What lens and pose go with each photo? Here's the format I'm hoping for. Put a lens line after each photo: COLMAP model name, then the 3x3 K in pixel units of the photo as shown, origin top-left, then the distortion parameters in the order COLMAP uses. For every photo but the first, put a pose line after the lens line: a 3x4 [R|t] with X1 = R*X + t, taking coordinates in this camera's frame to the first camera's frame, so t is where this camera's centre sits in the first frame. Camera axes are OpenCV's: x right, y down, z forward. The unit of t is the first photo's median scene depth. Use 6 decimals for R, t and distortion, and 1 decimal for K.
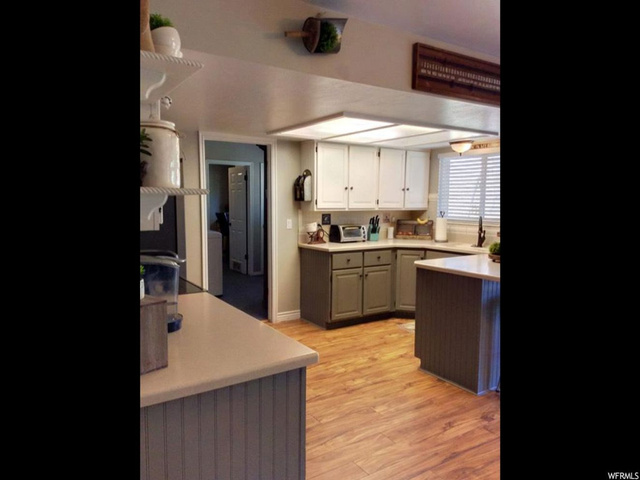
lens RADIAL K [[430.4, 0, 306.7], [0, 430.4, 242.3], [0, 0, 1]] dist [-0.010228, -0.011682]
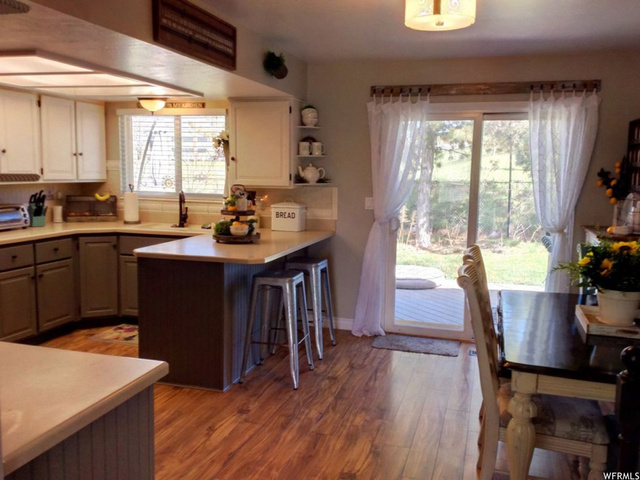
lens RADIAL K [[583.8, 0, 319.8], [0, 583.8, 236.4], [0, 0, 1]] dist [0.047350, 0.000000]
pose [[0.746830, -0.067242, 0.661607, -0.157024], [0.050075, 0.997737, 0.044879, -0.008561], [-0.663127, -0.000387, 0.748506, -0.033044]]
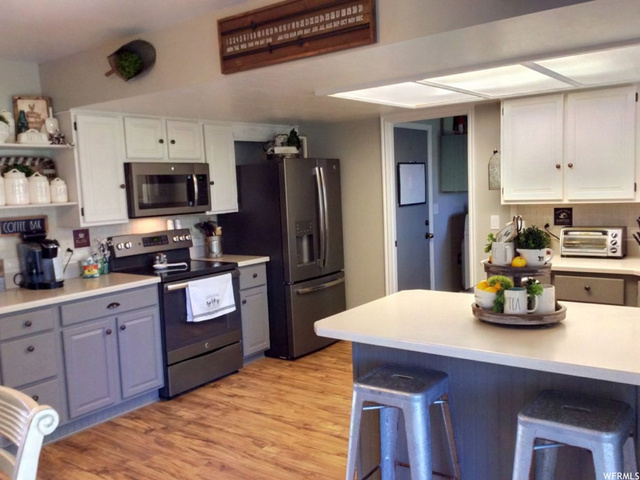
lens RADIAL K [[583.8, 0, 333.2], [0, 583.8, 251.4], [0, 0, 1]] dist [0.047350, 0.000000]
pose [[0.373409, 0.094637, -0.922827, 0.767251], [-0.046409, 0.995443, 0.083305, -0.063468], [0.926505, 0.011720, 0.376100, 0.413087]]
